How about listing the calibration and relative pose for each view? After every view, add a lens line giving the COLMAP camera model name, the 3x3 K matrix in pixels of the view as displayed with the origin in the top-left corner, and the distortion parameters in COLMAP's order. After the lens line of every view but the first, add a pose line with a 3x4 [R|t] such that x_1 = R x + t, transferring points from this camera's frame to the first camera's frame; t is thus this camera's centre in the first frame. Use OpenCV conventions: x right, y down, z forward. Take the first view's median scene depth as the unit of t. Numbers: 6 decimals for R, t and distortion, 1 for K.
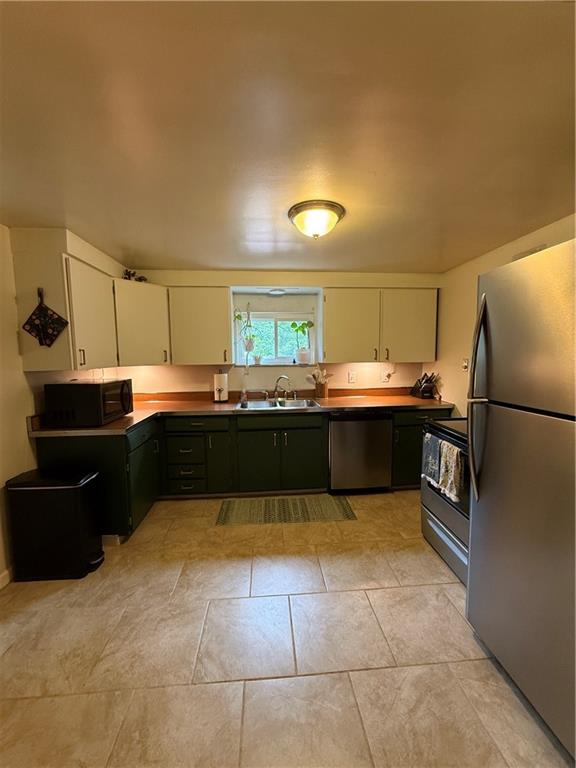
lens RADIAL K [[306.2, 0, 288.0], [0, 306.2, 381.8], [0, 0, 1]] dist [-0.002390, -0.000087]
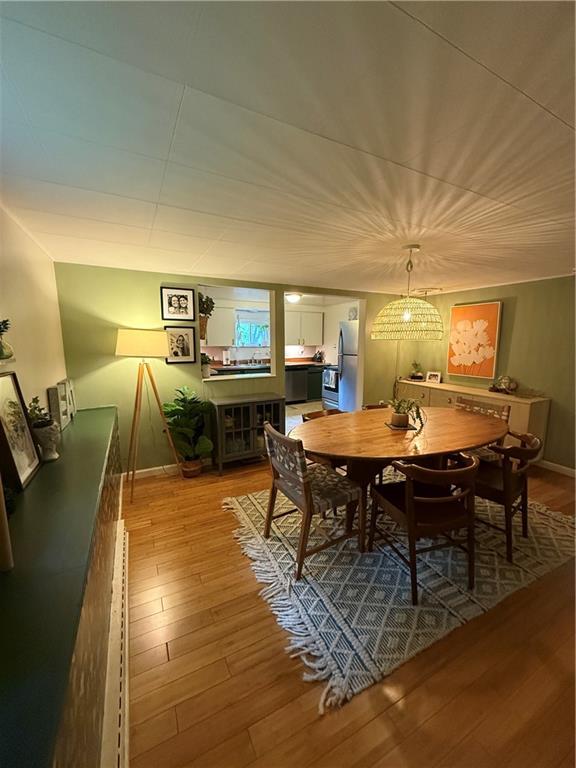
lens RADIAL K [[306.2, 0, 288.0], [0, 306.2, 381.8], [0, 0, 1]] dist [-0.002390, -0.000087]
pose [[0.919351, -0.041574, 0.391235, -0.772133], [0.024339, 0.998507, 0.048911, 0.102752], [-0.392684, -0.035444, 0.918990, -1.177521]]
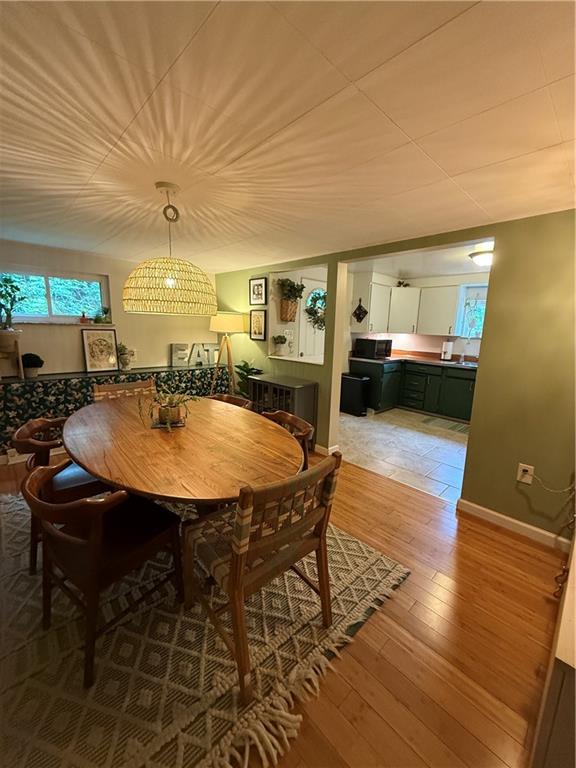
lens RADIAL K [[306.2, 0, 288.0], [0, 306.2, 381.8], [0, 0, 1]] dist [-0.002390, -0.000087]
pose [[0.634542, 0.169605, -0.754049, 0.567338], [-0.106161, 0.985504, 0.132329, 0.064769], [0.765562, -0.003918, 0.643350, -0.741748]]
